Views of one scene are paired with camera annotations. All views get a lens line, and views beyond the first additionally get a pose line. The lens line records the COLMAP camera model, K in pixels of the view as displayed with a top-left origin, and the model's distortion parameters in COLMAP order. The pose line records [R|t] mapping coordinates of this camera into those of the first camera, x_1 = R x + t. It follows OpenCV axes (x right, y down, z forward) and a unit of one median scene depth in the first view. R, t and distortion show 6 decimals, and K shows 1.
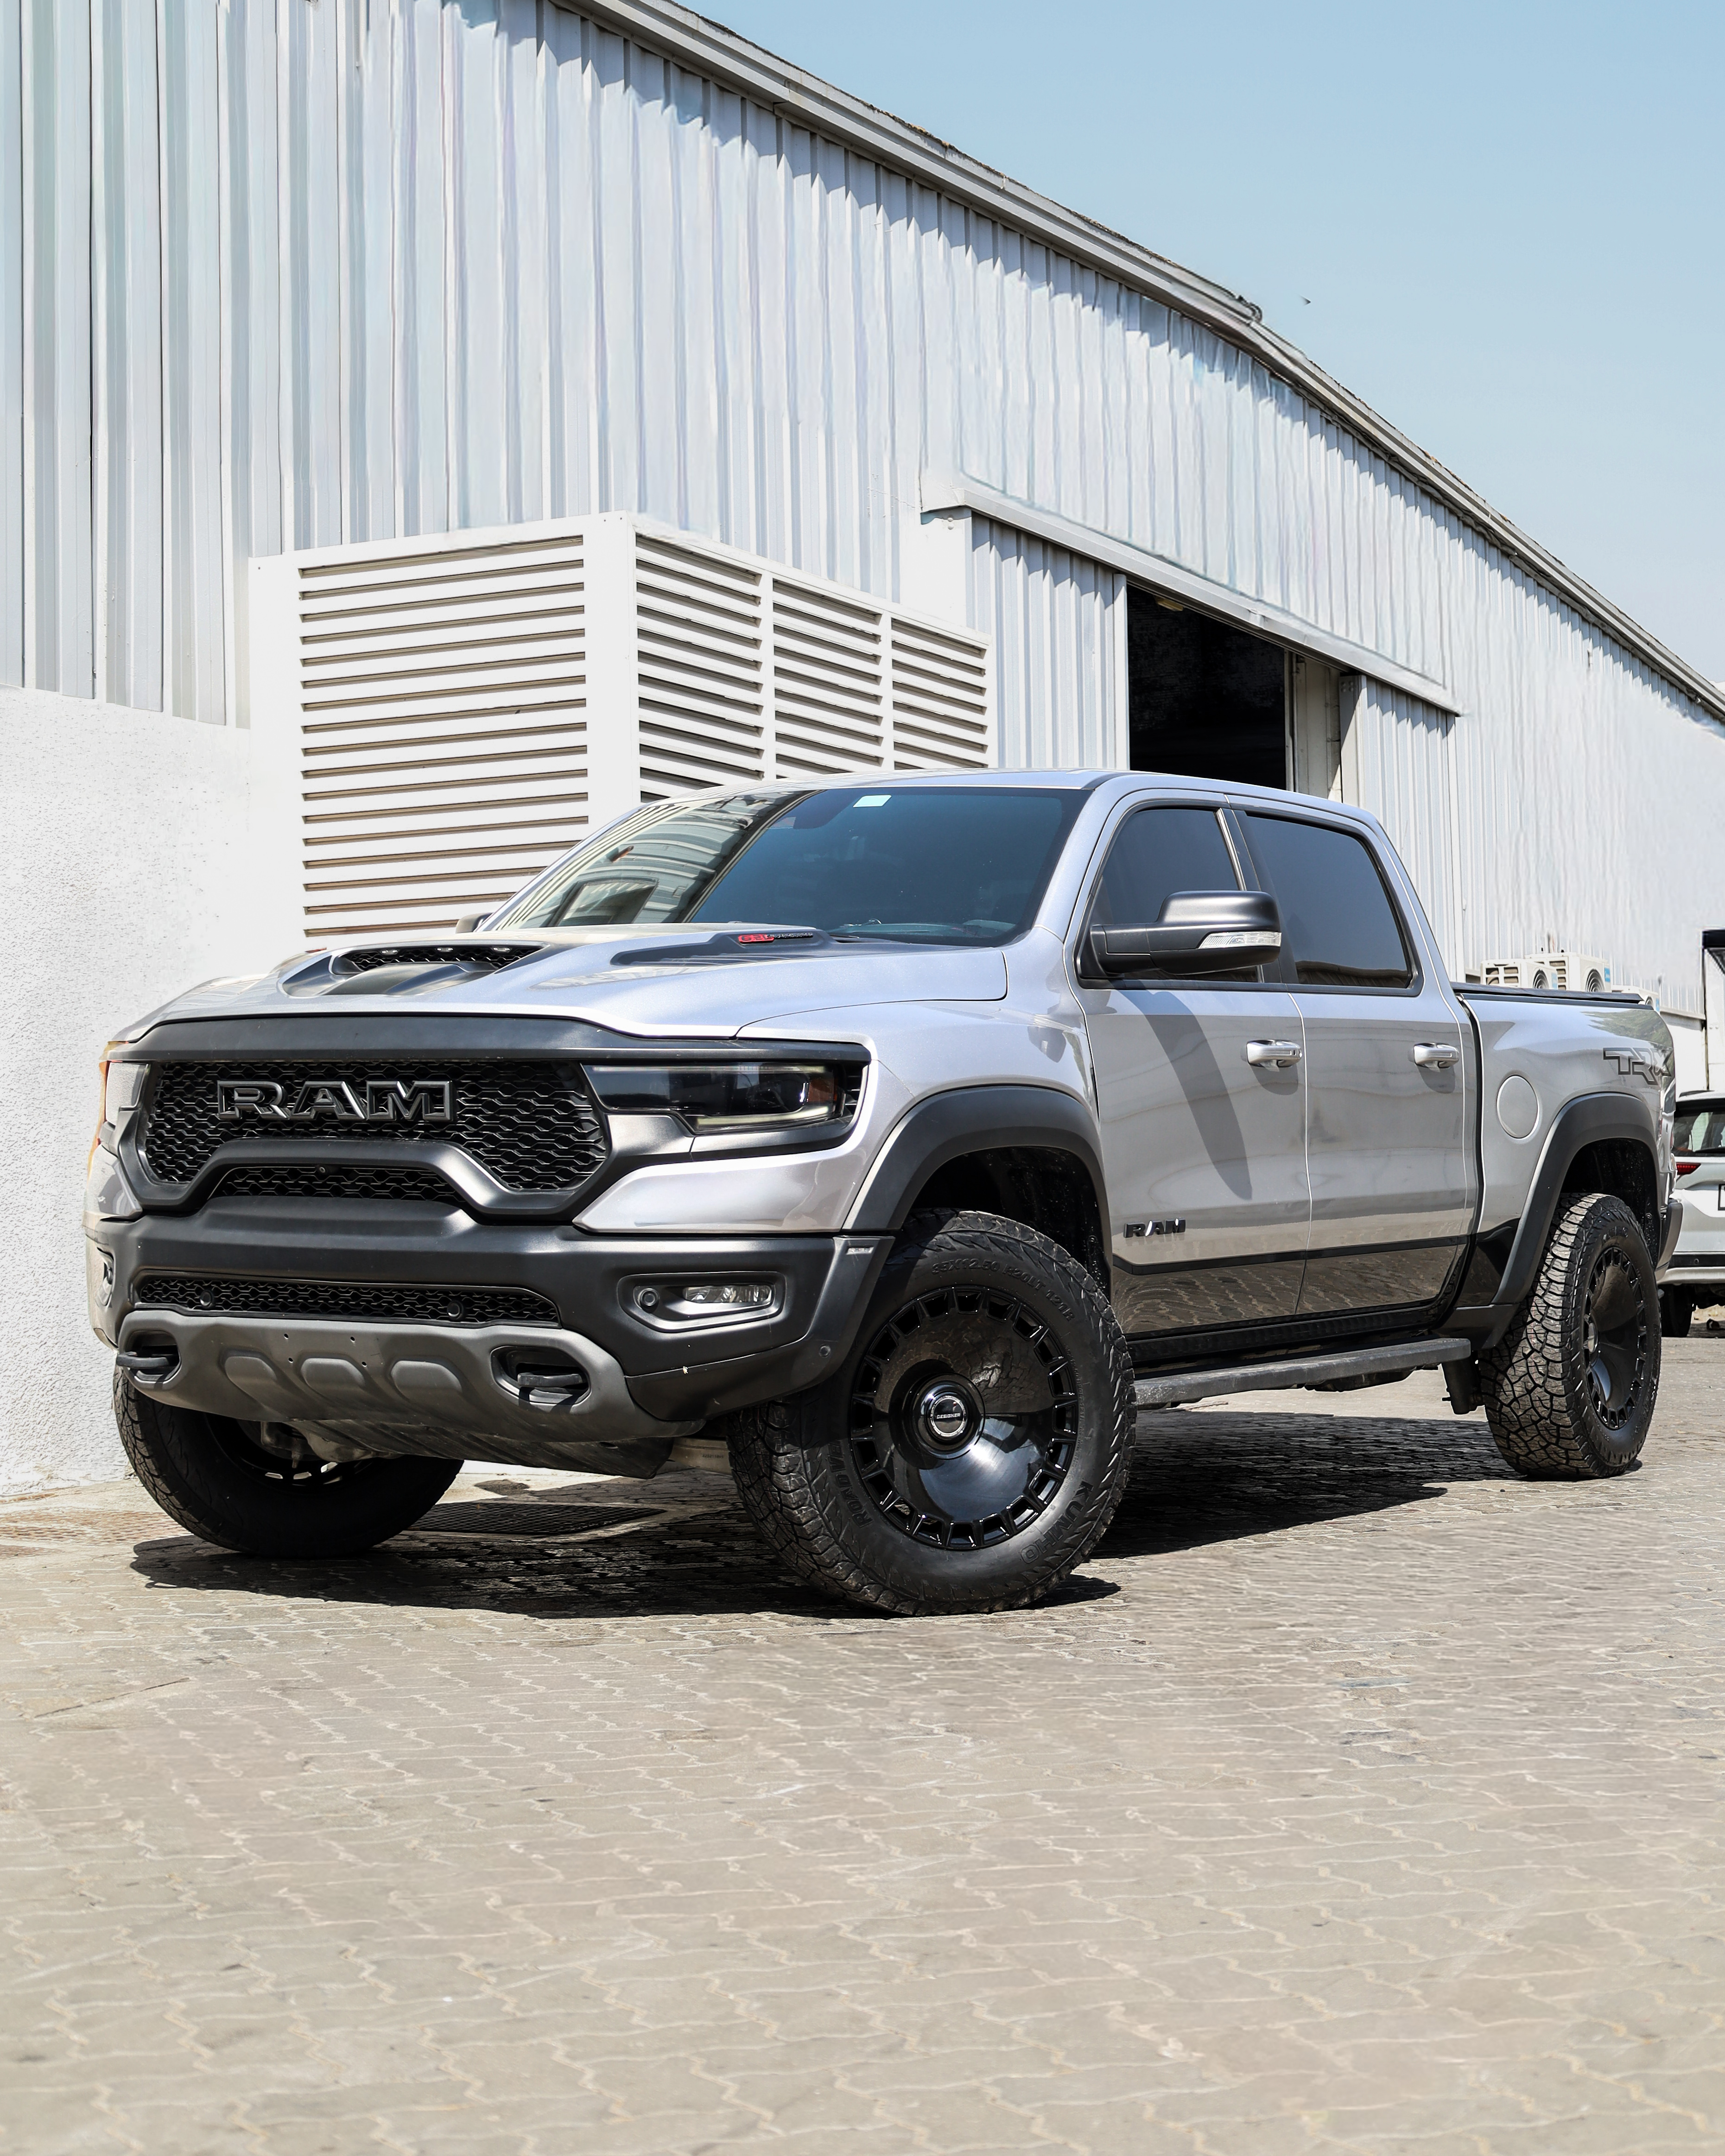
lens RADIAL K [[3388.6, 0, 862.5], [0, 3388.6, 1078.0], [0, 0, 1]] dist [-0.021597, -0.008364]
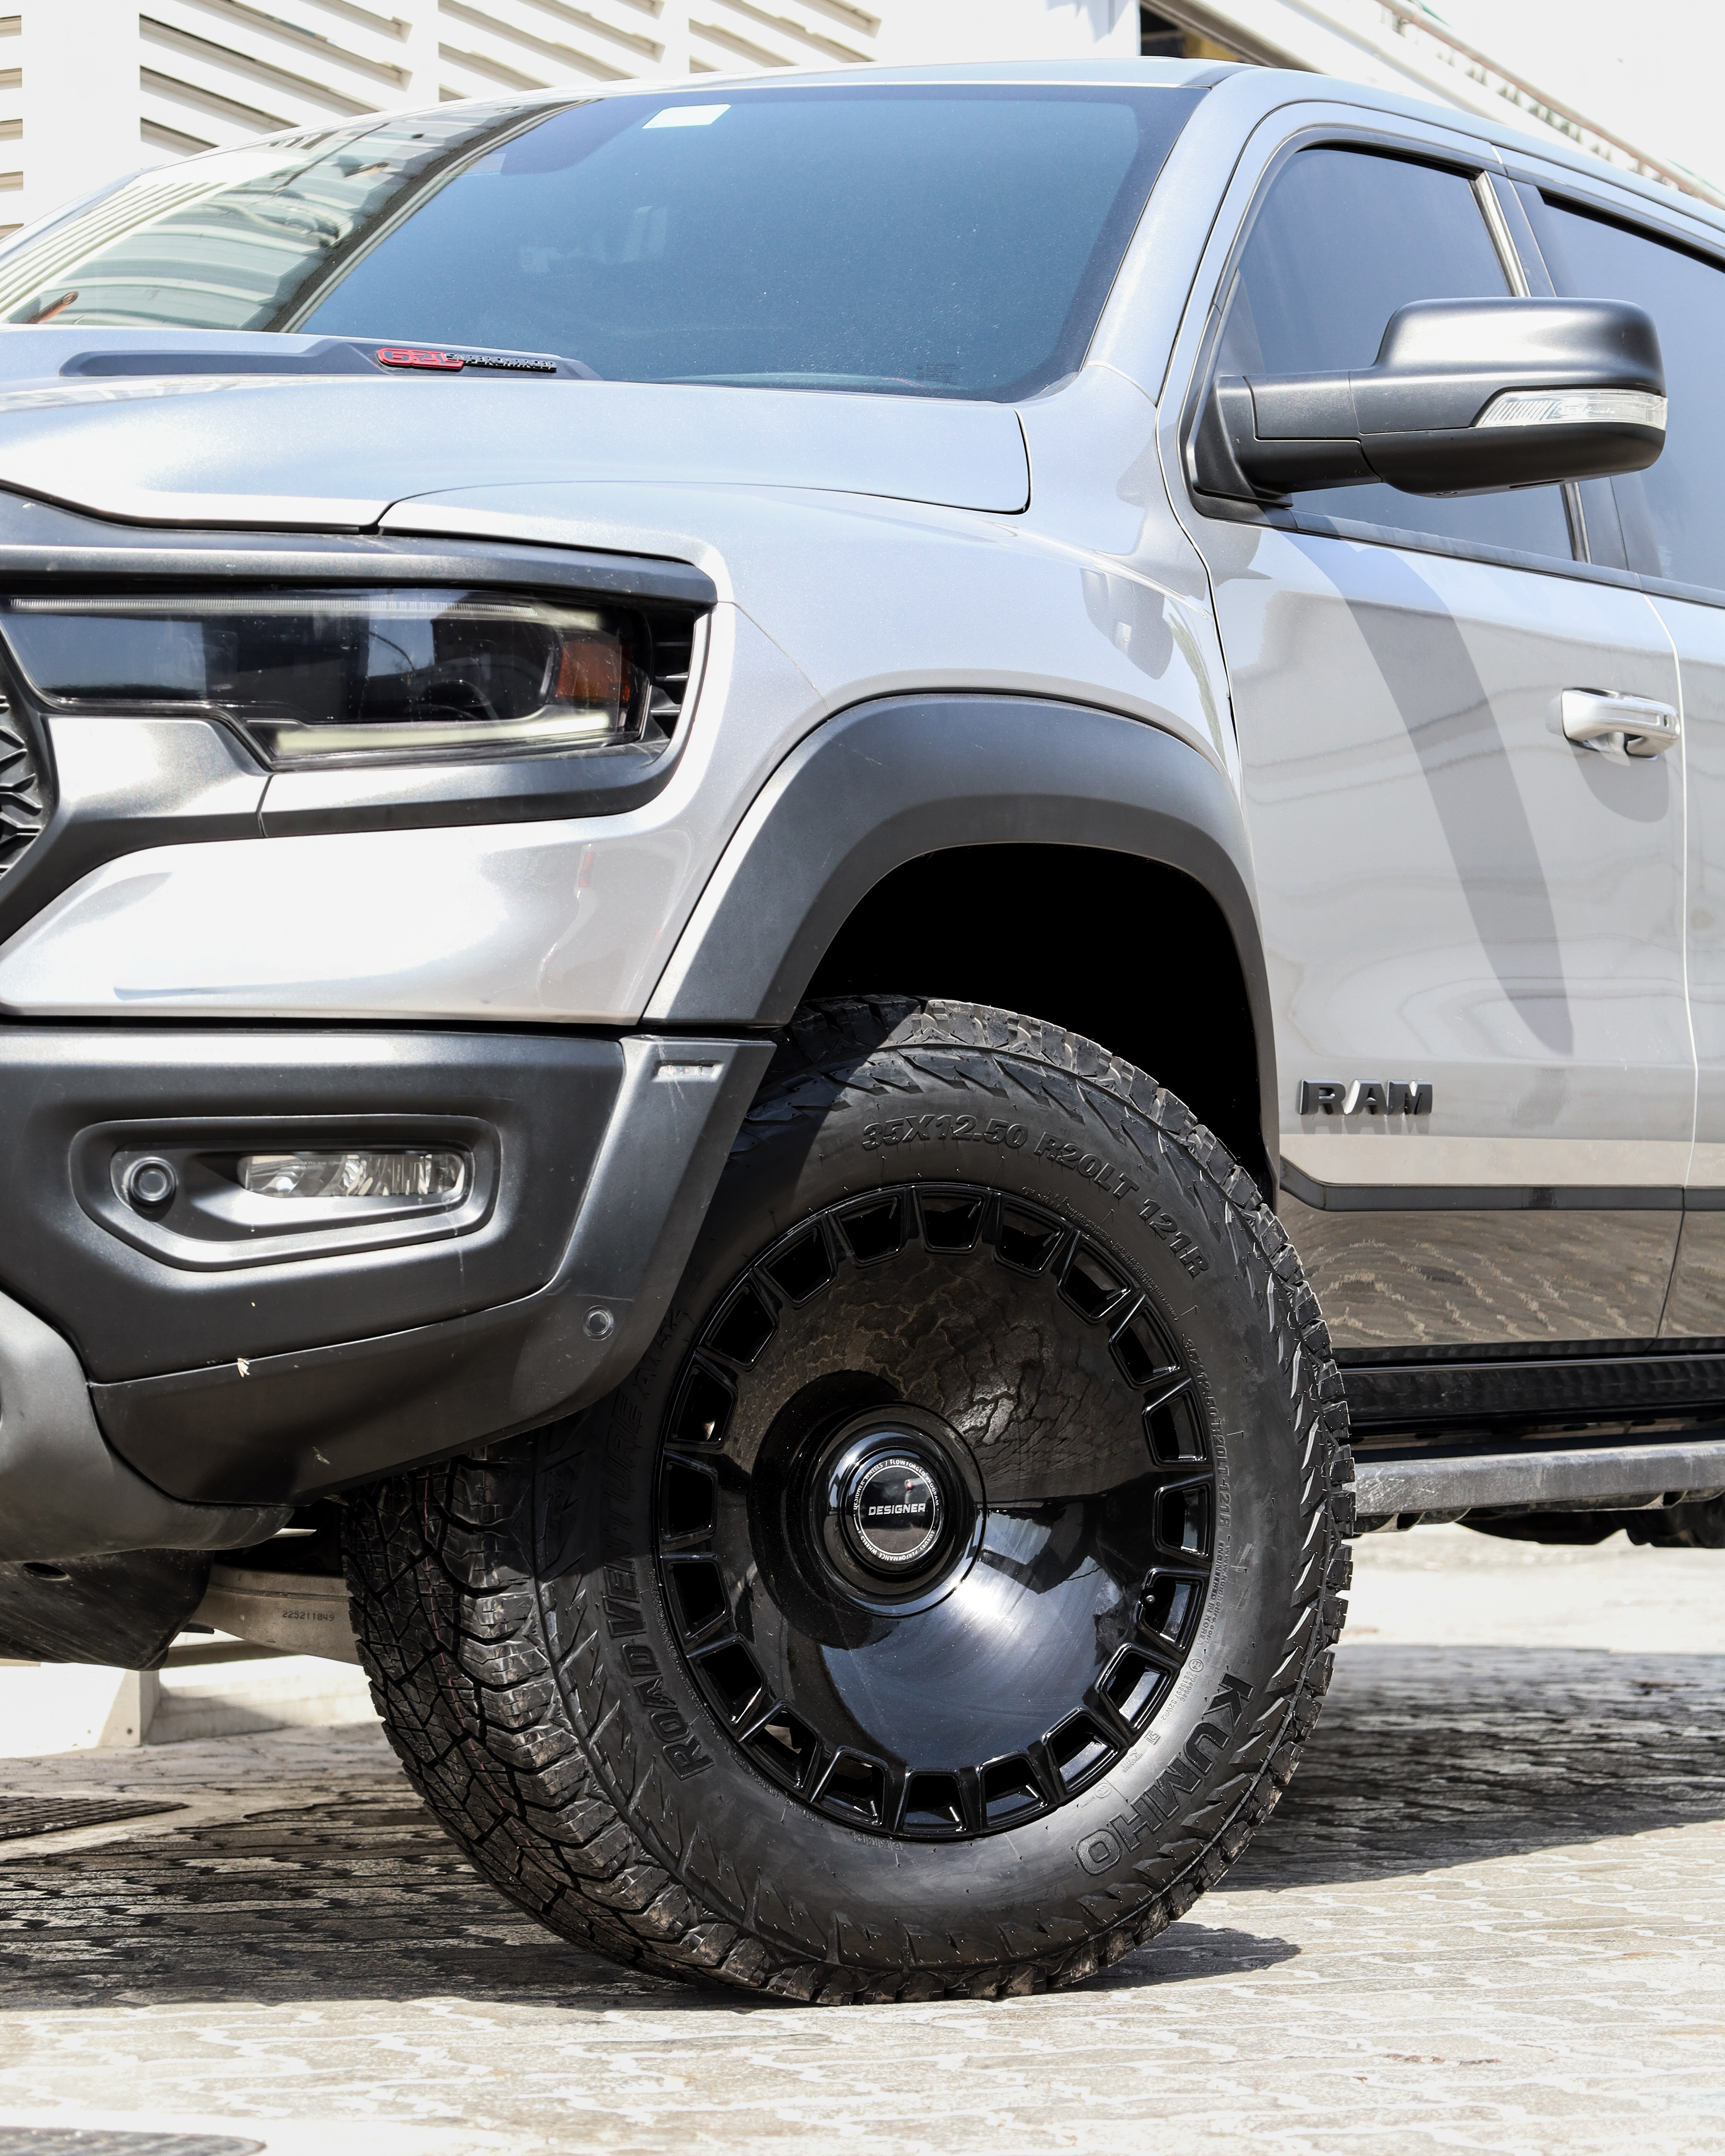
lens RADIAL K [[6407.9, 0, 862.5], [0, 6407.9, 1078.0], [0, 0, 1]] dist [0.059219, -1.138117]
pose [[0.998897, 0.005825, 0.046601, -0.014700], [-0.005617, 0.999974, -0.004609, 0.052605], [-0.046627, 0.004342, 0.998903, 0.242162]]
